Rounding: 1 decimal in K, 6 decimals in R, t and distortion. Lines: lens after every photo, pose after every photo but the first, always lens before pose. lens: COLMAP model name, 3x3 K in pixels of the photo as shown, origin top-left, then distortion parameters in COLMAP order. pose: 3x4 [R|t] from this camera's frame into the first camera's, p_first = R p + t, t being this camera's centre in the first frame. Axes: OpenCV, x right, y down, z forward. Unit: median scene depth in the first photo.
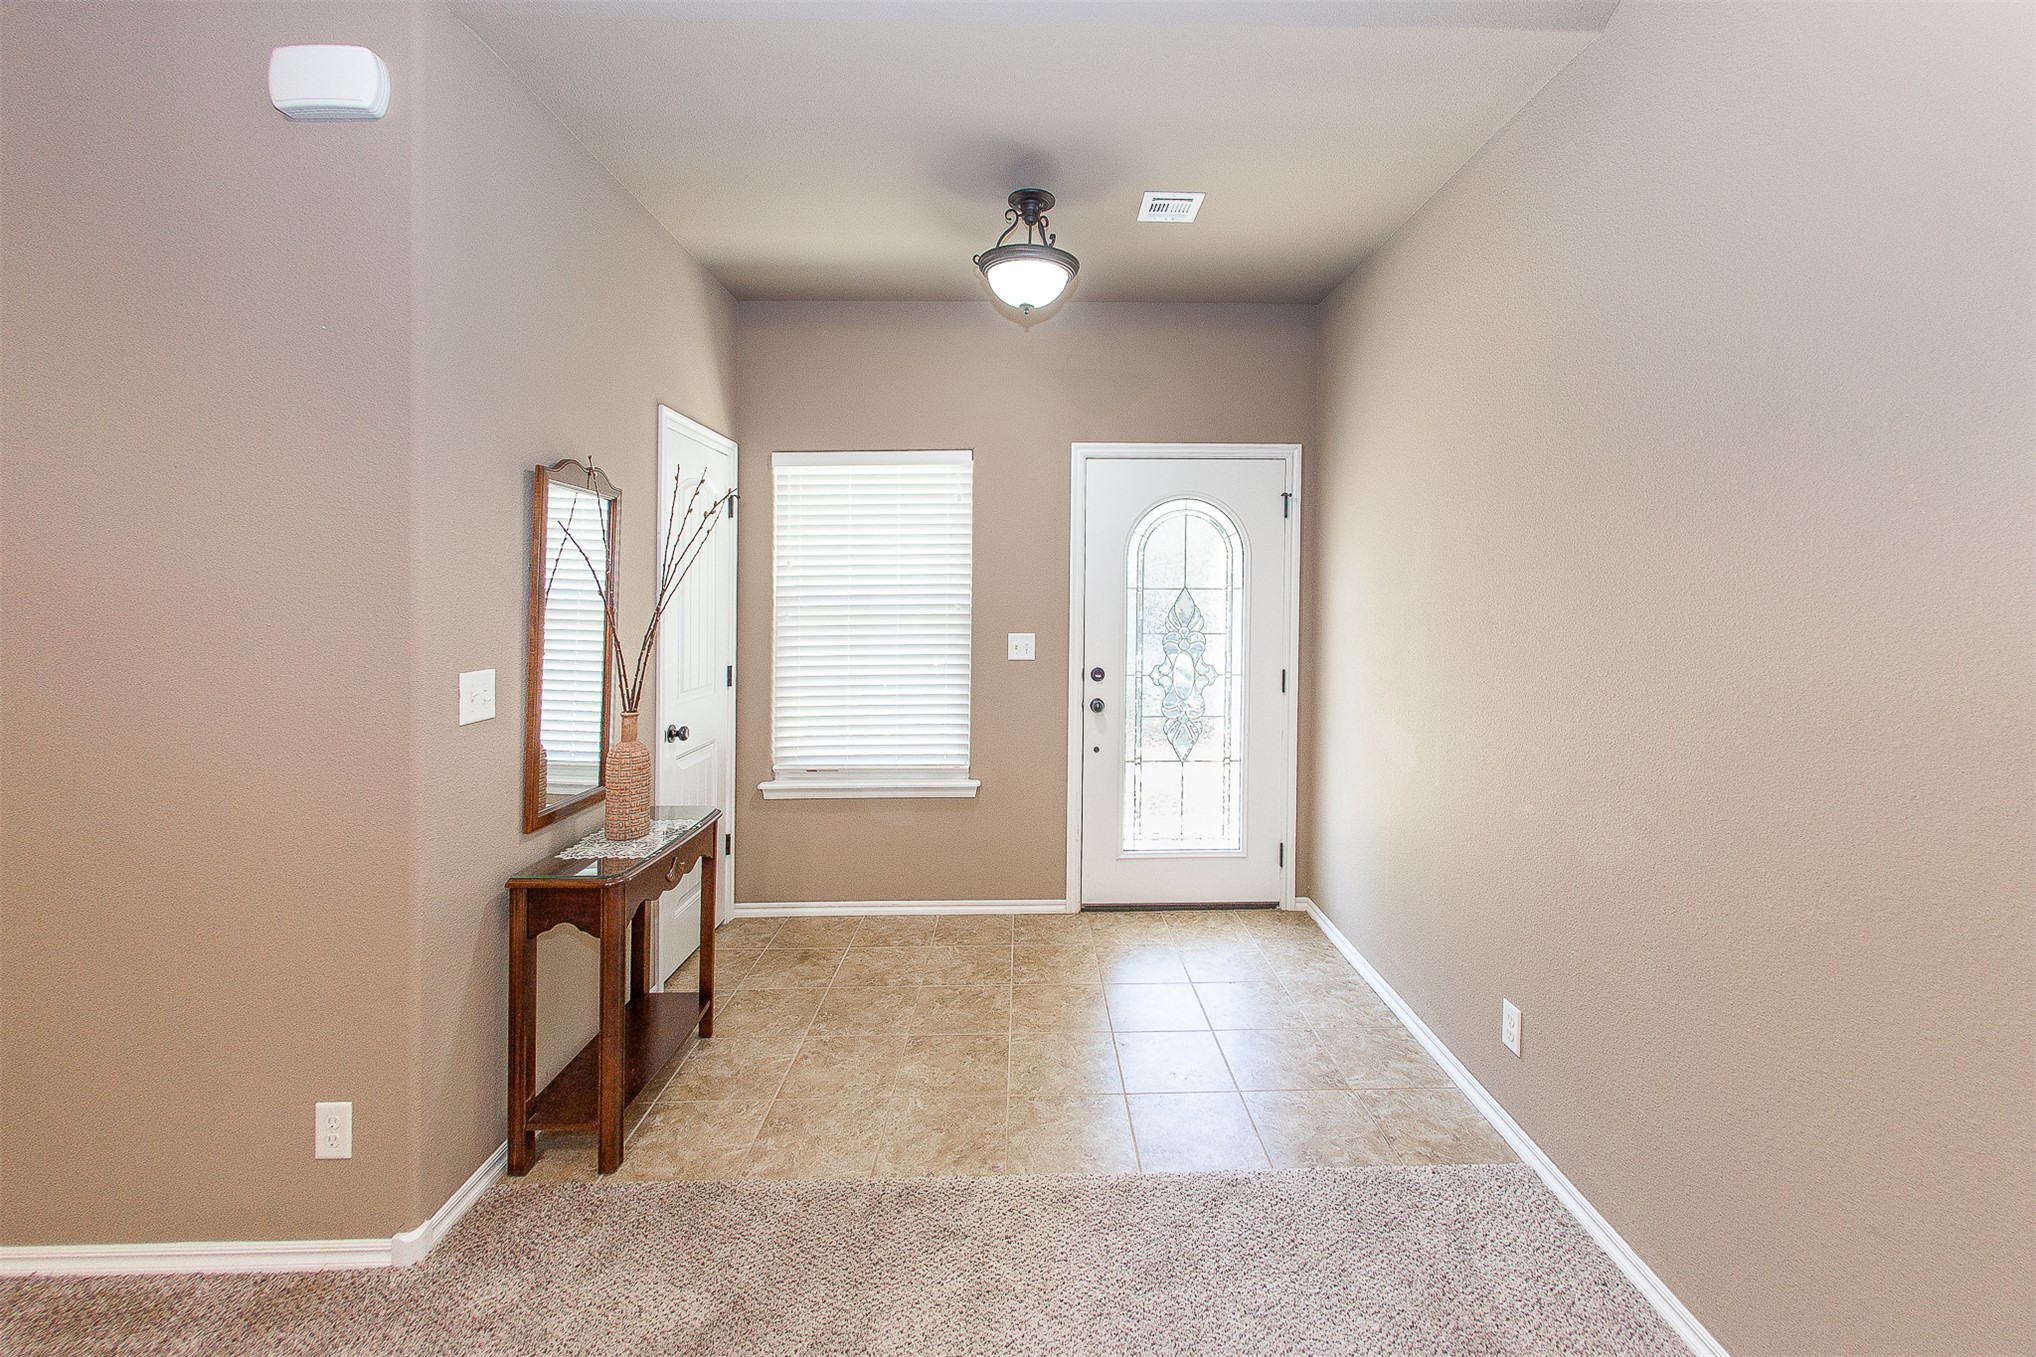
lens RADIAL K [[856.7, 0, 1057.1], [0, 856.7, 592.9], [0, 0, 1]] dist [0.000527, 0.000031]
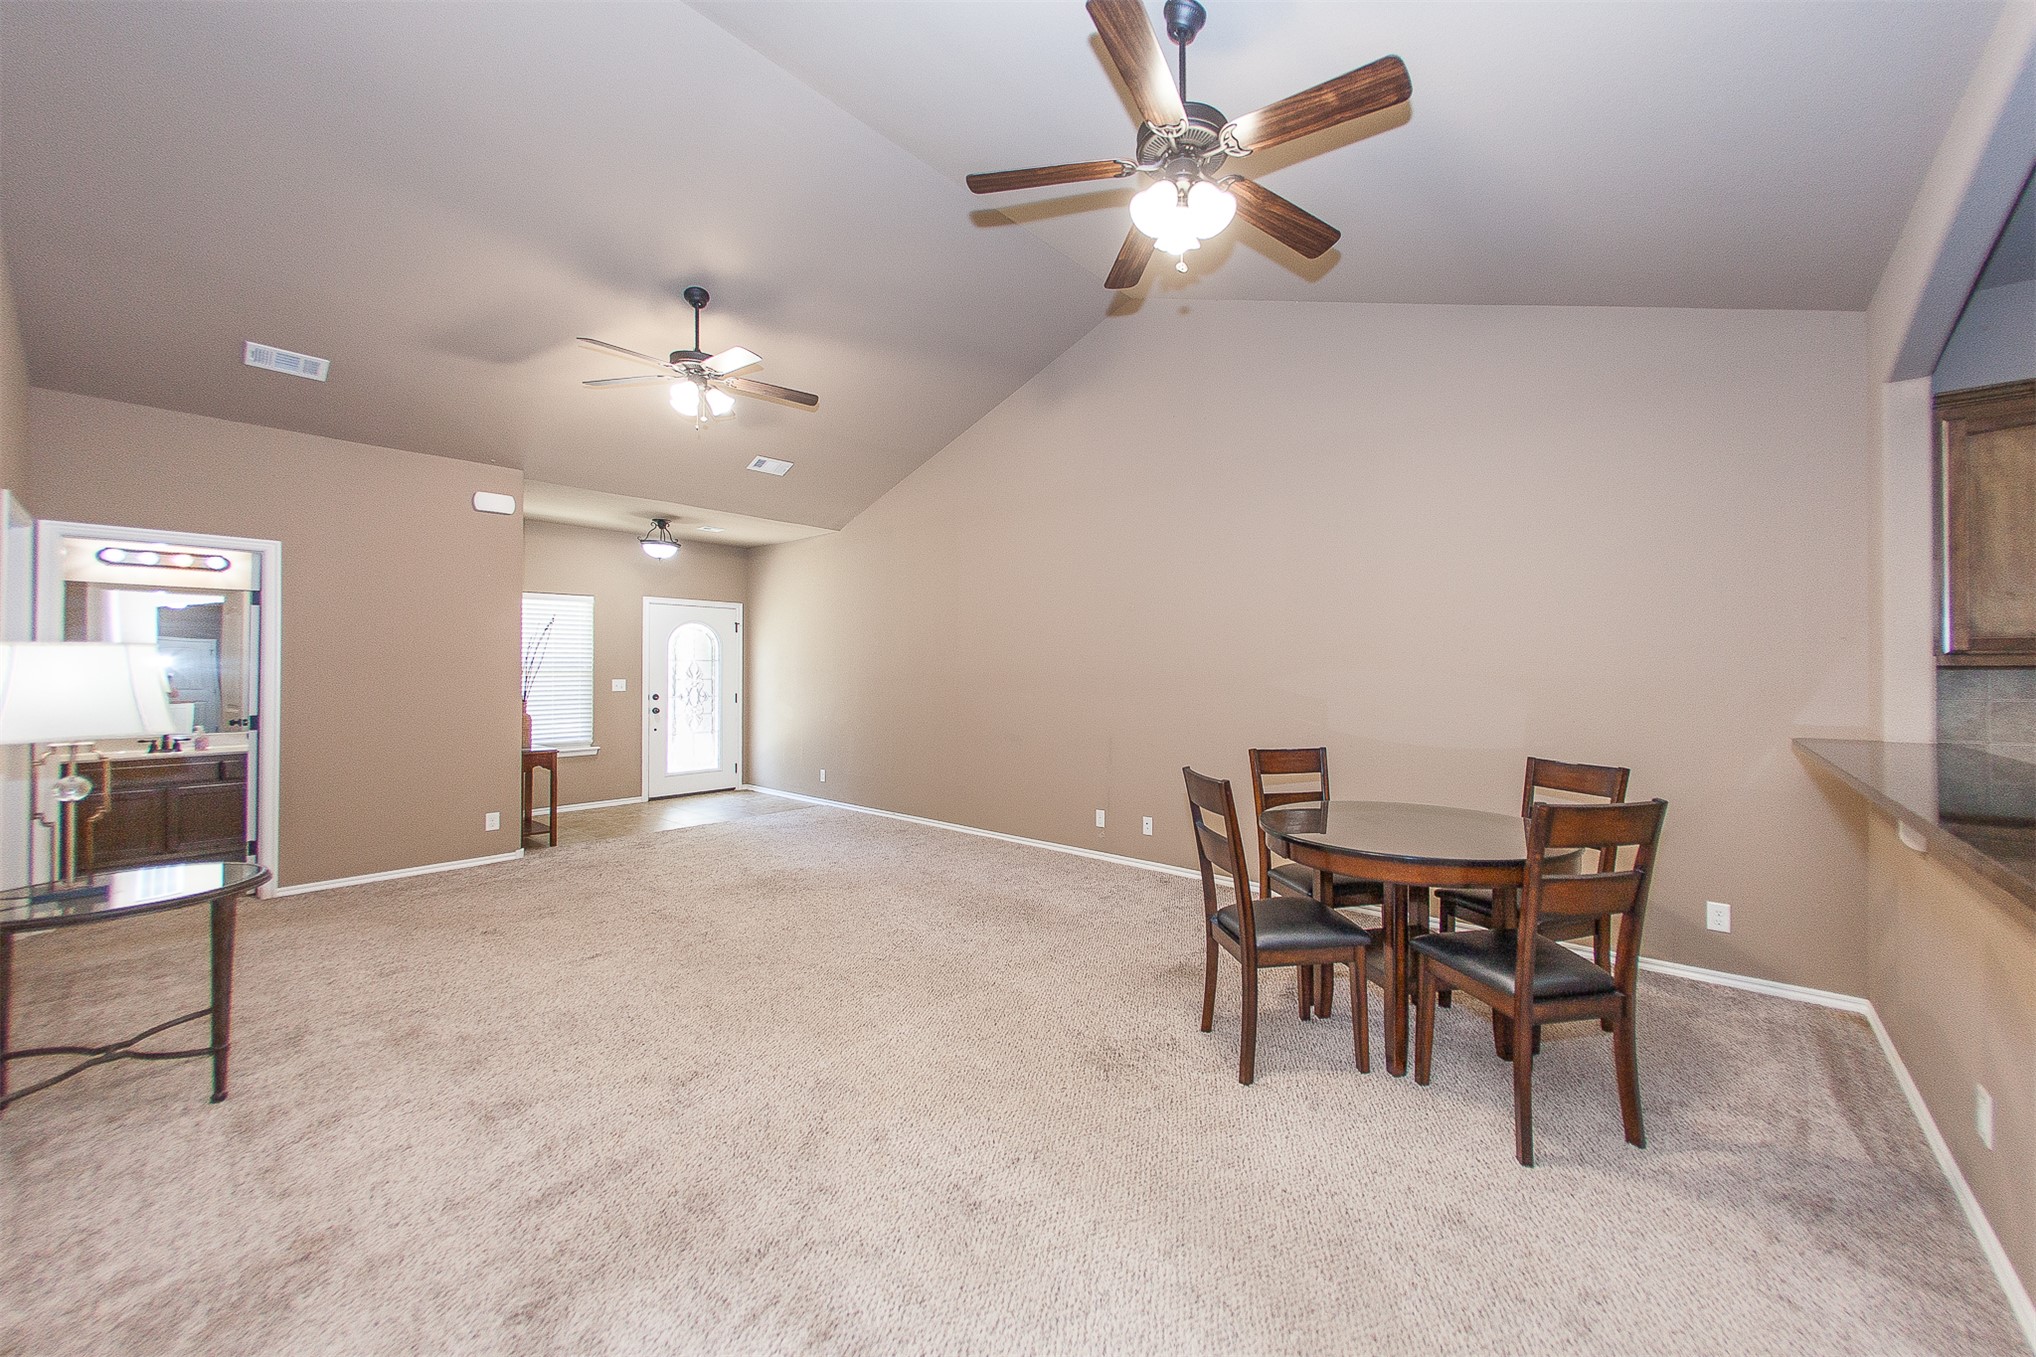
lens RADIAL K [[738.6, 0, 1106.6], [0, 738.6, 679.7], [0, 0, 1]] dist [-0.005945, 0.000179]
pose [[0.632320, -0.006362, 0.774681, -0.742407], [0.004871, 0.999979, 0.004236, 0.046745], [-0.774692, 0.001095, 0.632338, -1.232319]]
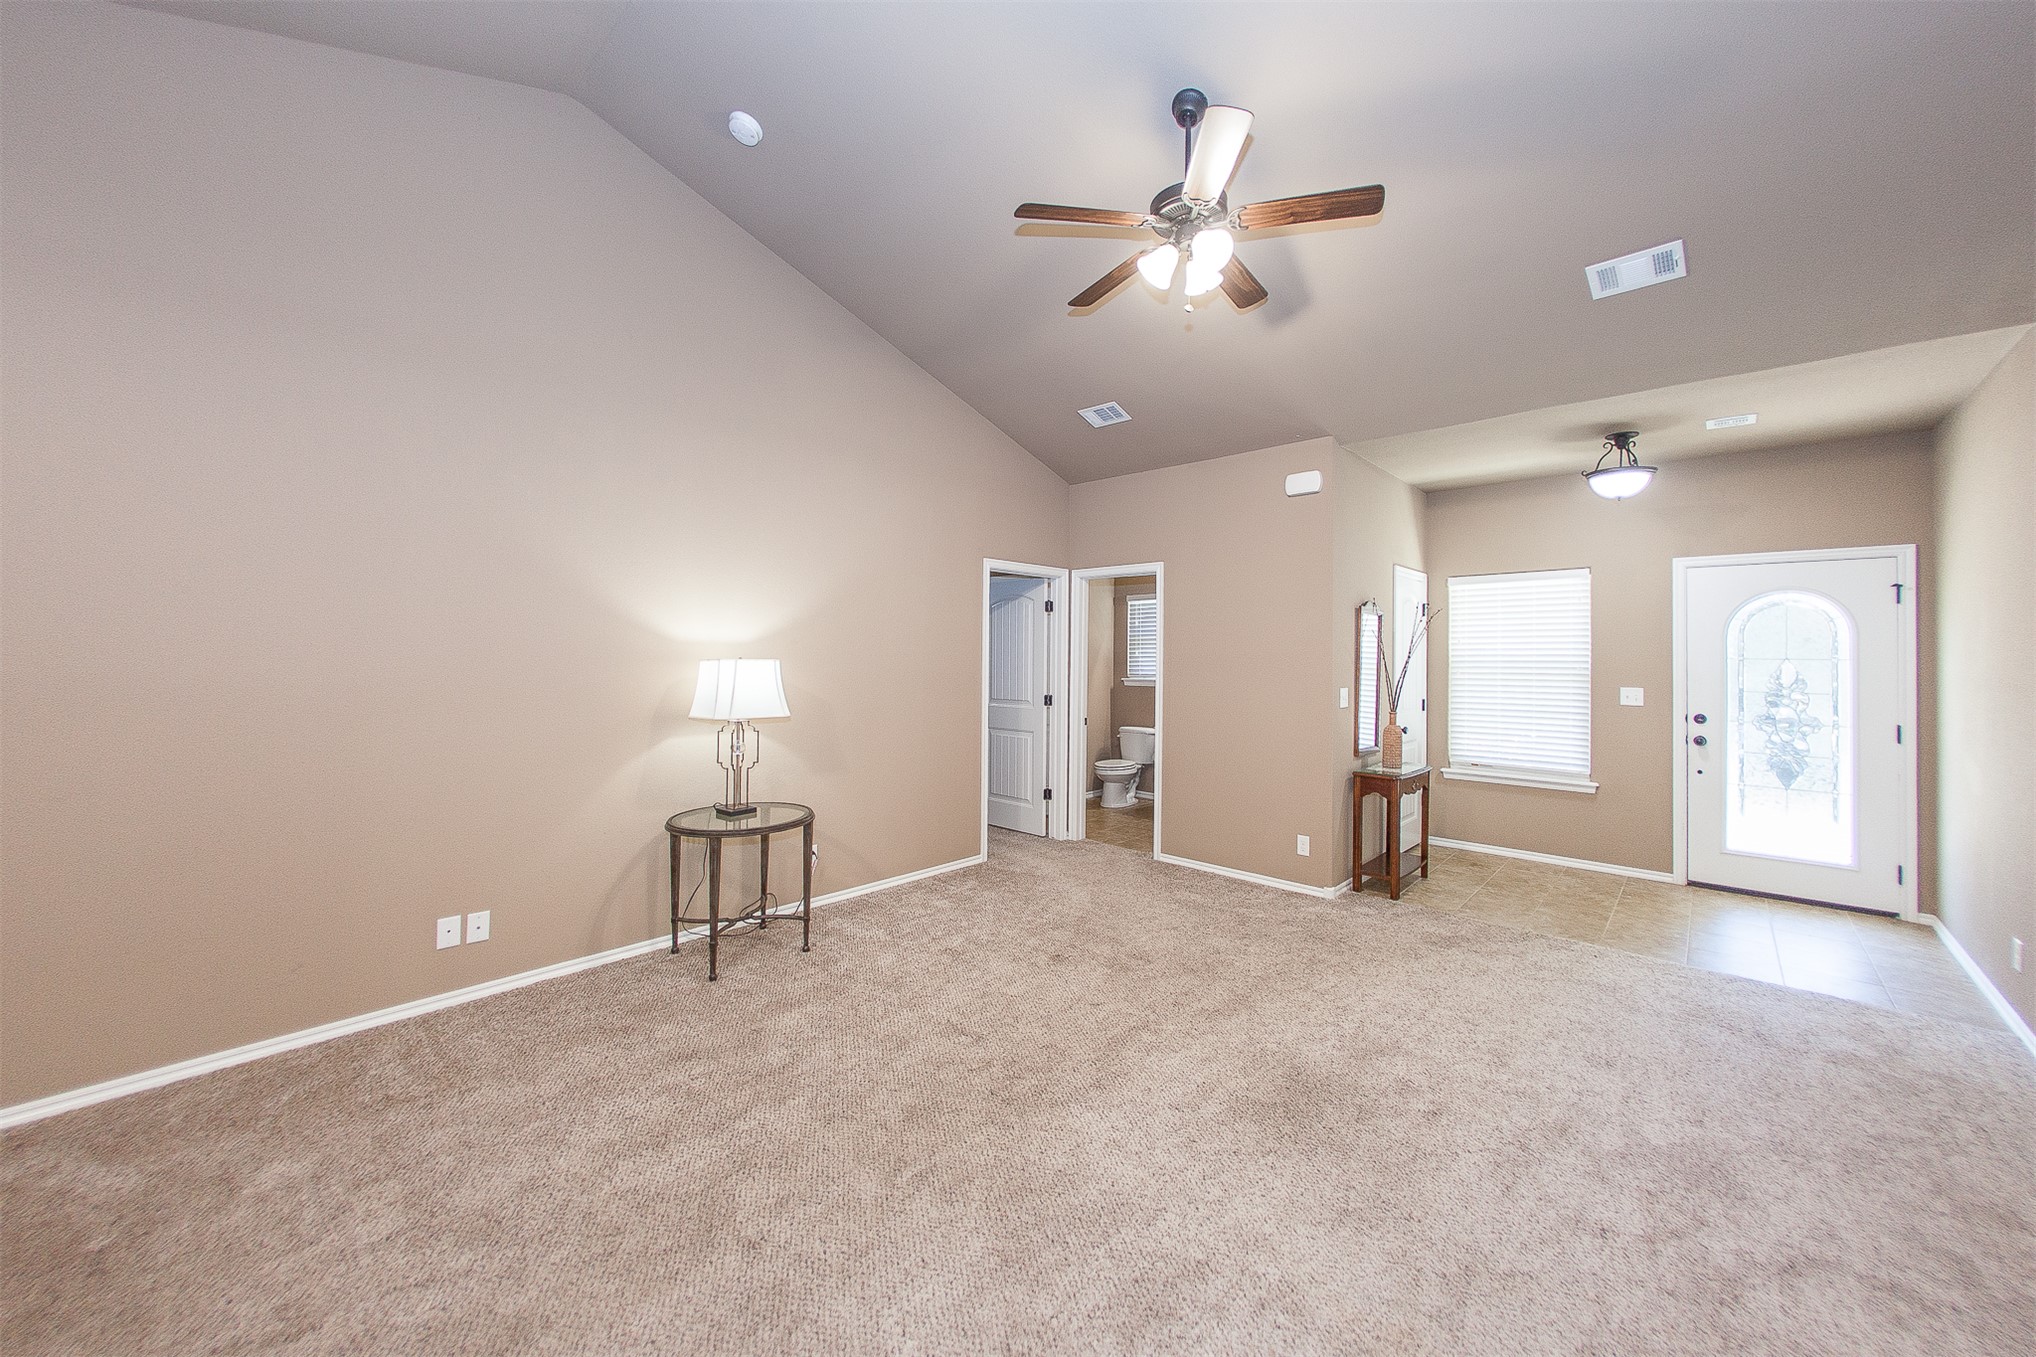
lens RADIAL K [[772.8, 0, 1025.8], [0, 772.8, 632.2], [0, 0, 1]] dist [0.000087, 0.000064]
pose [[0.722972, -0.012008, -0.690773, 0.129305], [-0.011912, 0.999484, -0.029842, 0.003307], [0.690775, 0.029804, 0.722456, -0.719909]]
